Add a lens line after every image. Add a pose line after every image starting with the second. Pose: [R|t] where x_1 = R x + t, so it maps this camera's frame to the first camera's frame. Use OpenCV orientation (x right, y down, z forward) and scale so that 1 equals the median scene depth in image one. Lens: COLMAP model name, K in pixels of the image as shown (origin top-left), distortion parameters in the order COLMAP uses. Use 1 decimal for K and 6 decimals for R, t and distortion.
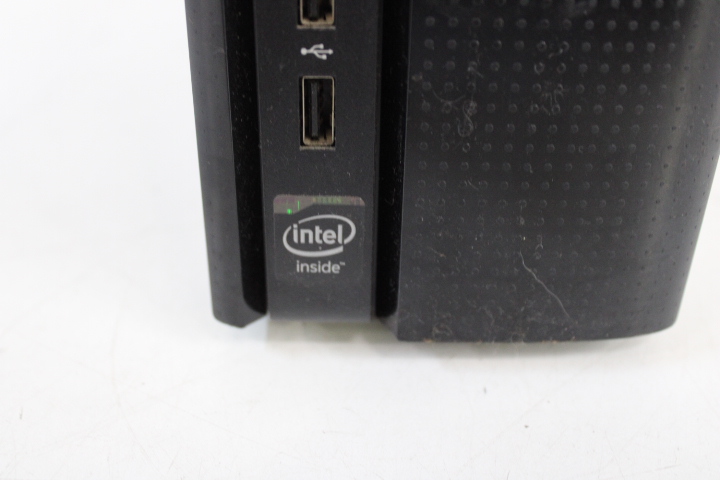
lens RADIAL K [[852.8, 0, 360.0], [0, 852.8, 240.0], [0, 0, 1]] dist [-0.087131, 0.035034]
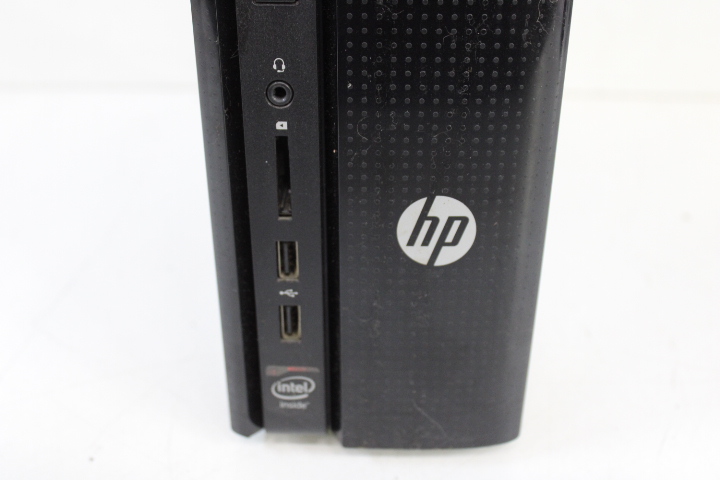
lens RADIAL K [[852.8, 0, 360.0], [0, 852.8, 240.0], [0, 0, 1]] dist [-0.087131, 0.035034]
pose [[0.999494, 0.004863, -0.031433, 0.136302], [-0.005785, 0.999554, -0.029311, -0.250321], [0.031276, 0.029478, 0.999076, -0.689818]]
